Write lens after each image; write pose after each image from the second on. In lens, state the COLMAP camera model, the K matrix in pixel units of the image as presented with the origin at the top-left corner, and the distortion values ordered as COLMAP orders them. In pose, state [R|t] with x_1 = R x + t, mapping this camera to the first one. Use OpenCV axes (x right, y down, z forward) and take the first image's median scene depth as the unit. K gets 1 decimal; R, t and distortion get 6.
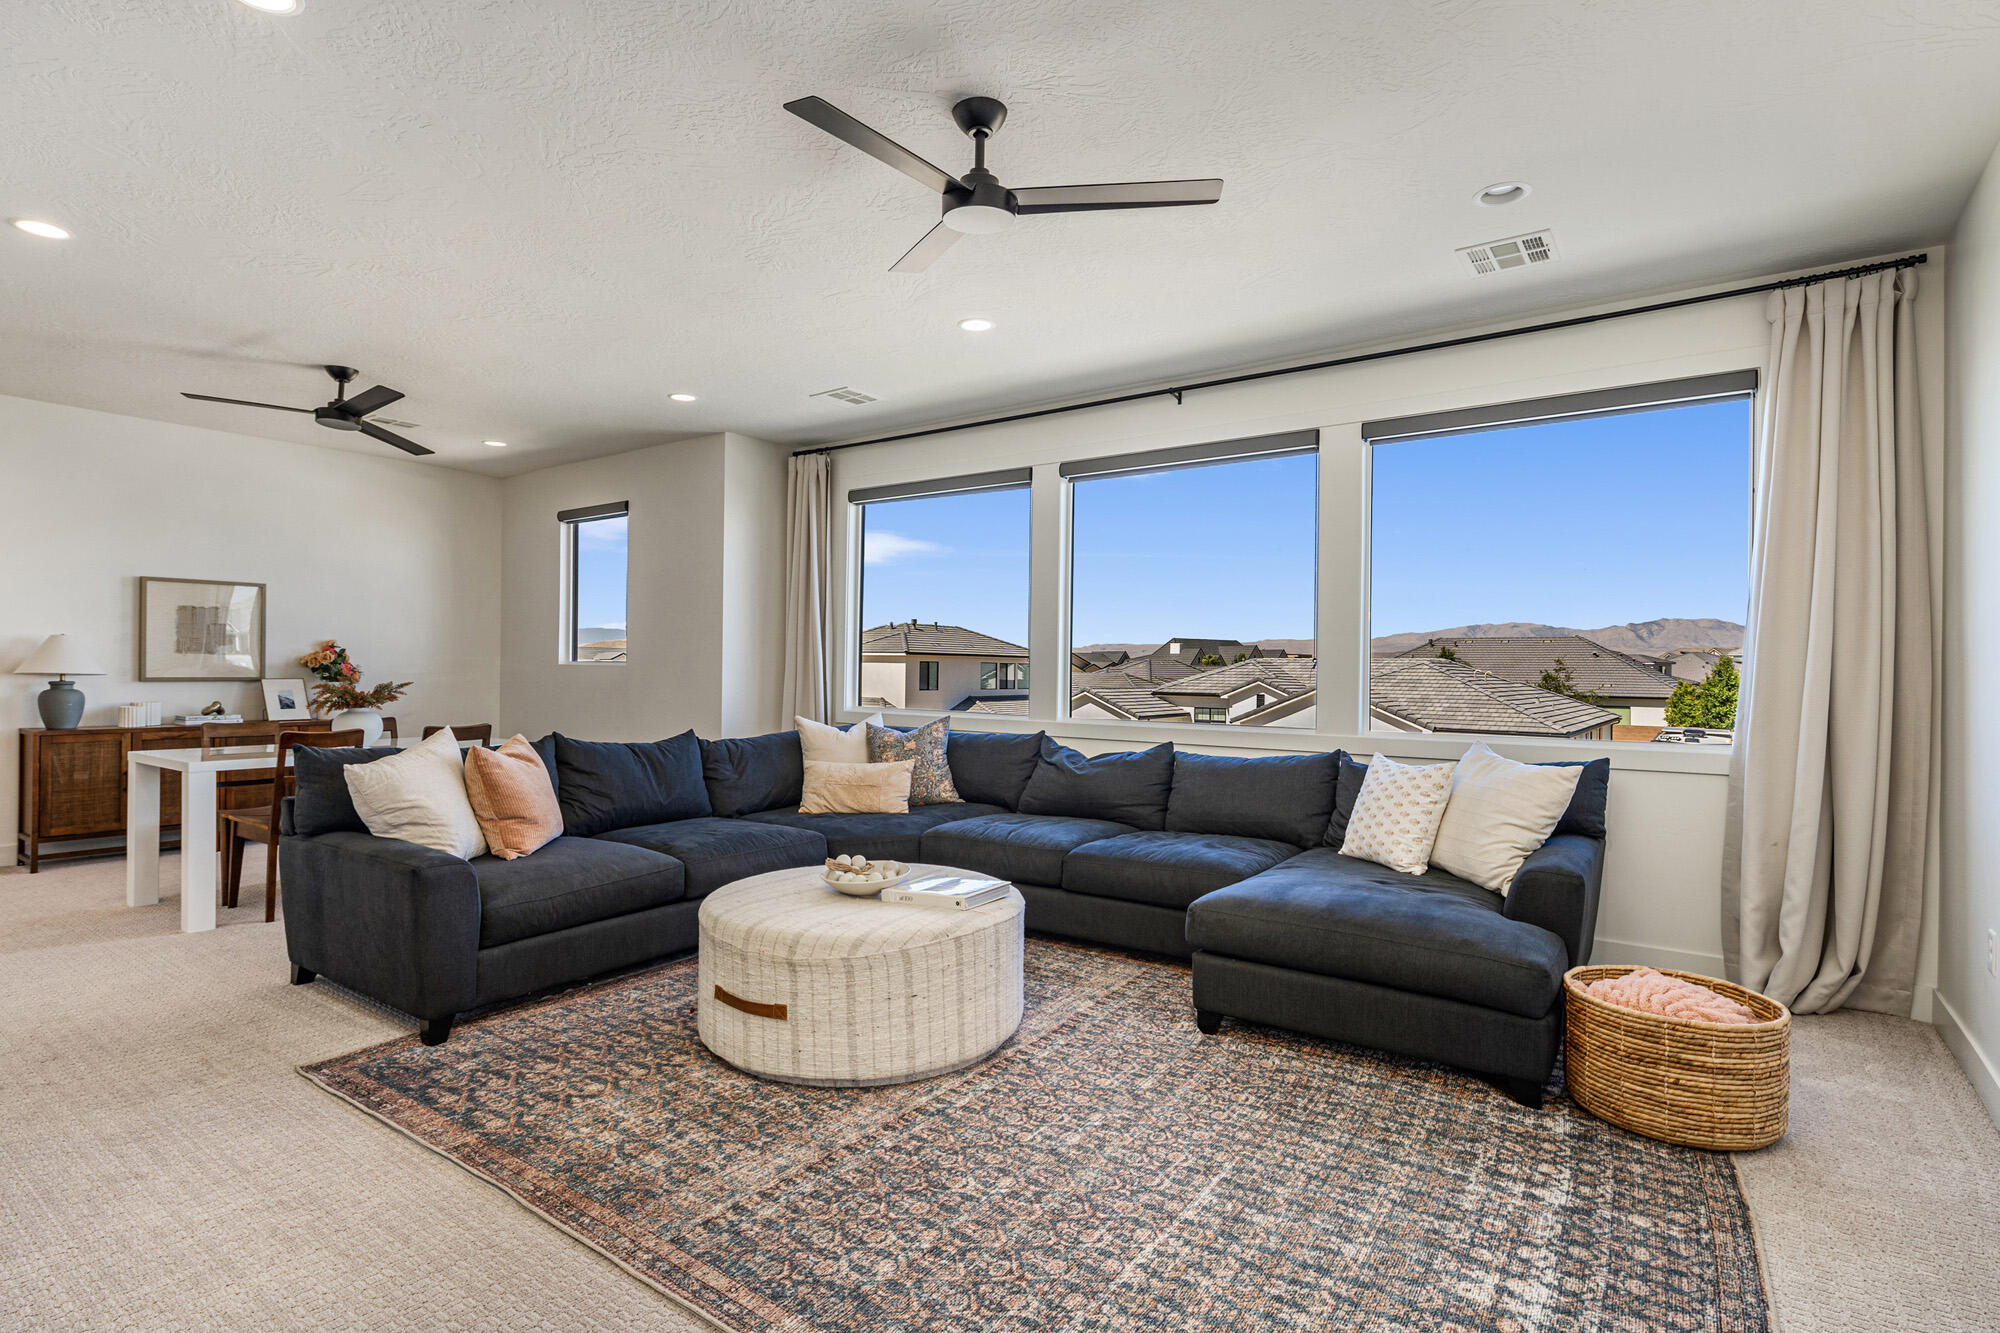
lens RADIAL K [[995.7, 0, 1003.6], [0, 995.7, 654.9], [0, 0, 1]] dist [-0.009372, 0.004276]
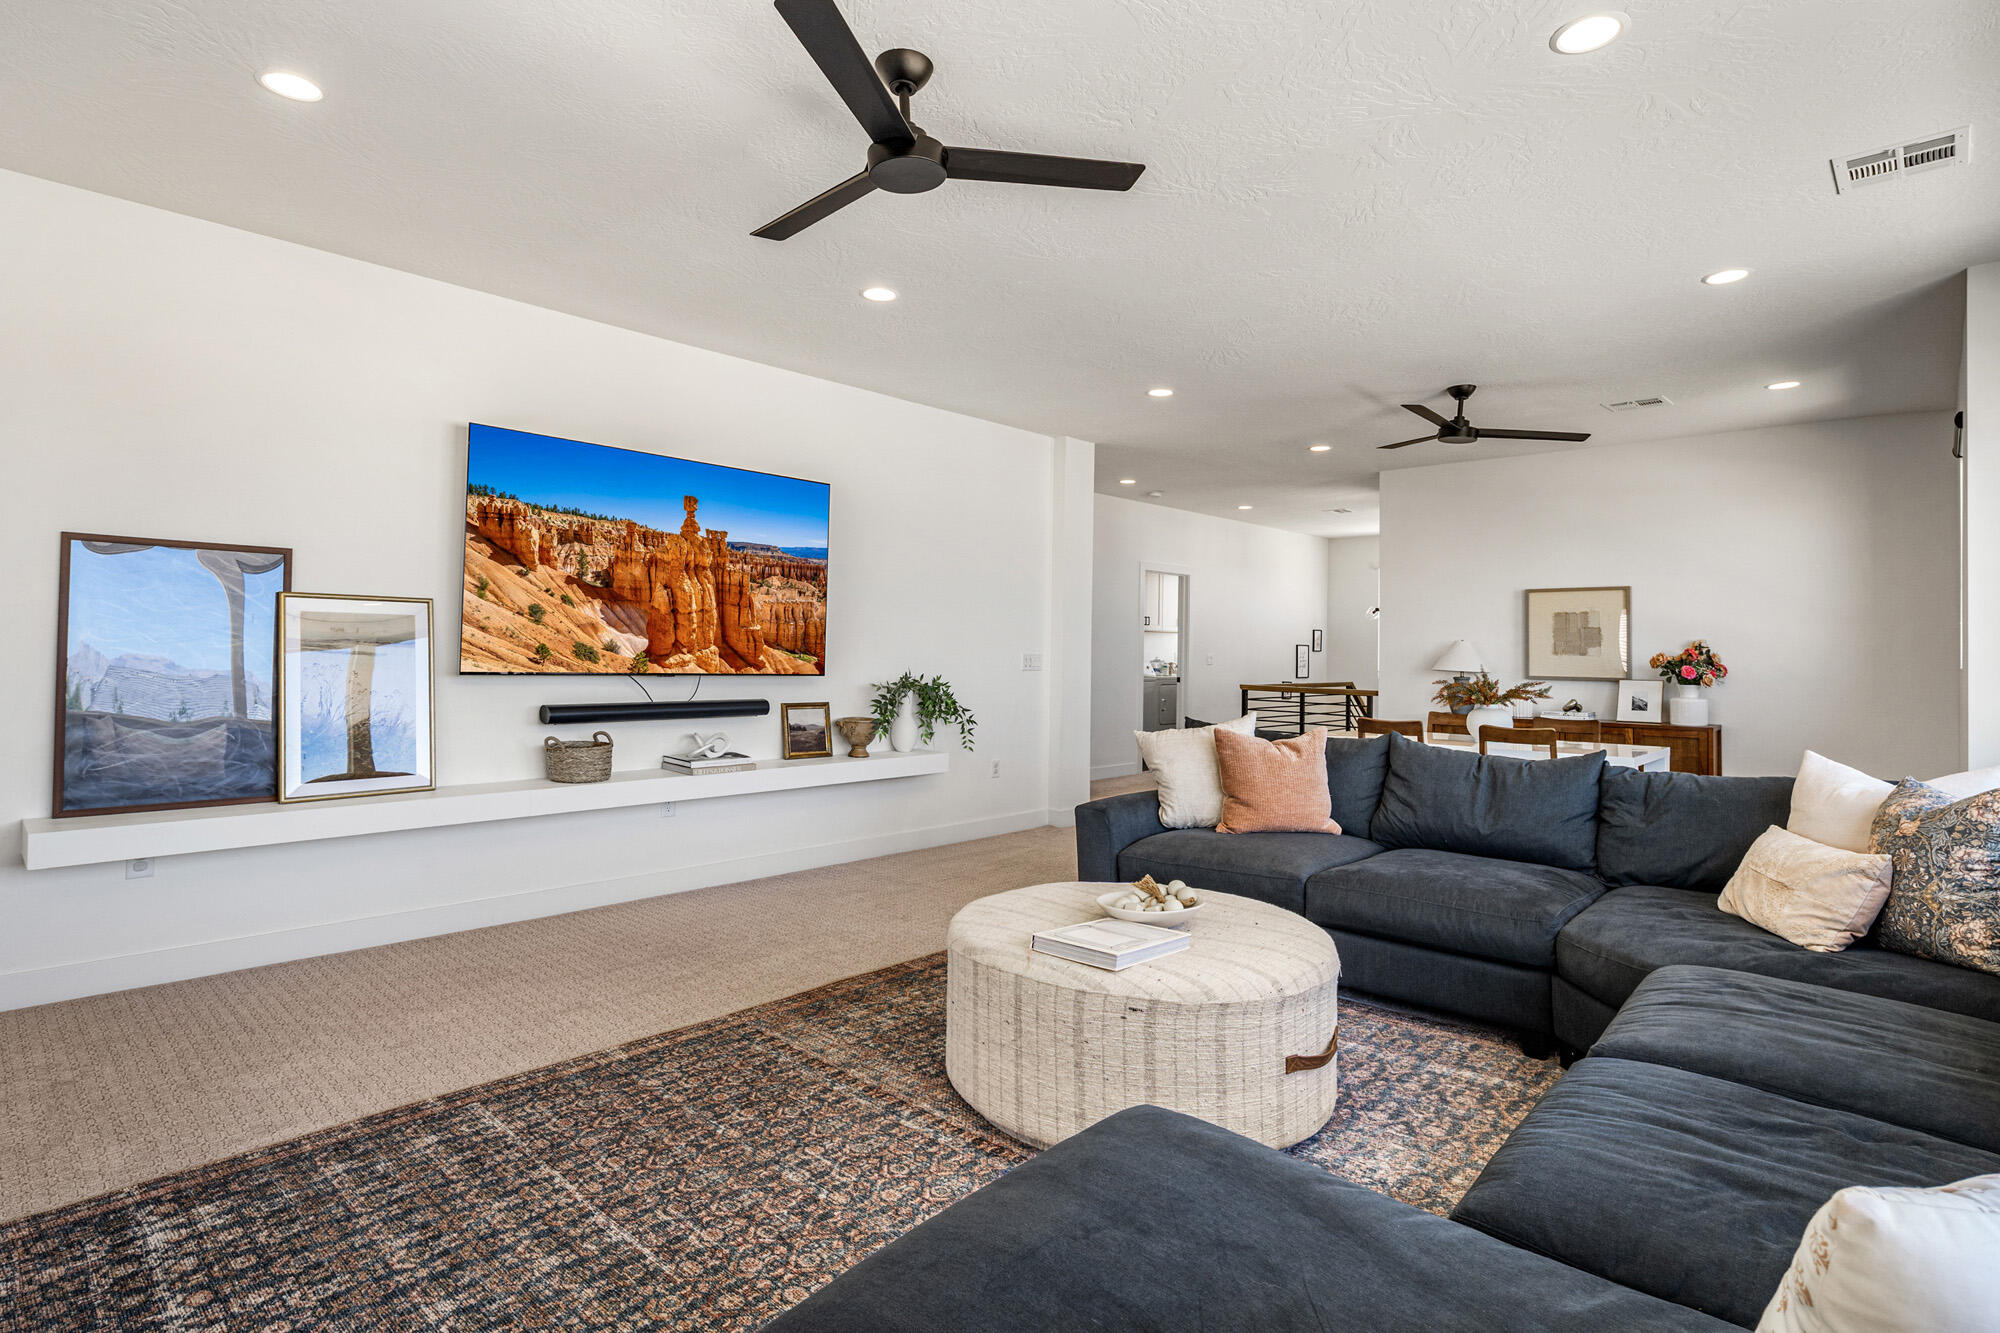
lens RADIAL K [[995.7, 0, 1008.2], [0, 995.7, 679.3], [0, 0, 1]] dist [-0.009372, 0.004276]
pose [[-0.133595, 0.015878, -0.990909, 0.961625], [0.001487, 0.999874, 0.015822, 0.017753], [0.991035, 0.000640, -0.133602, 1.349448]]
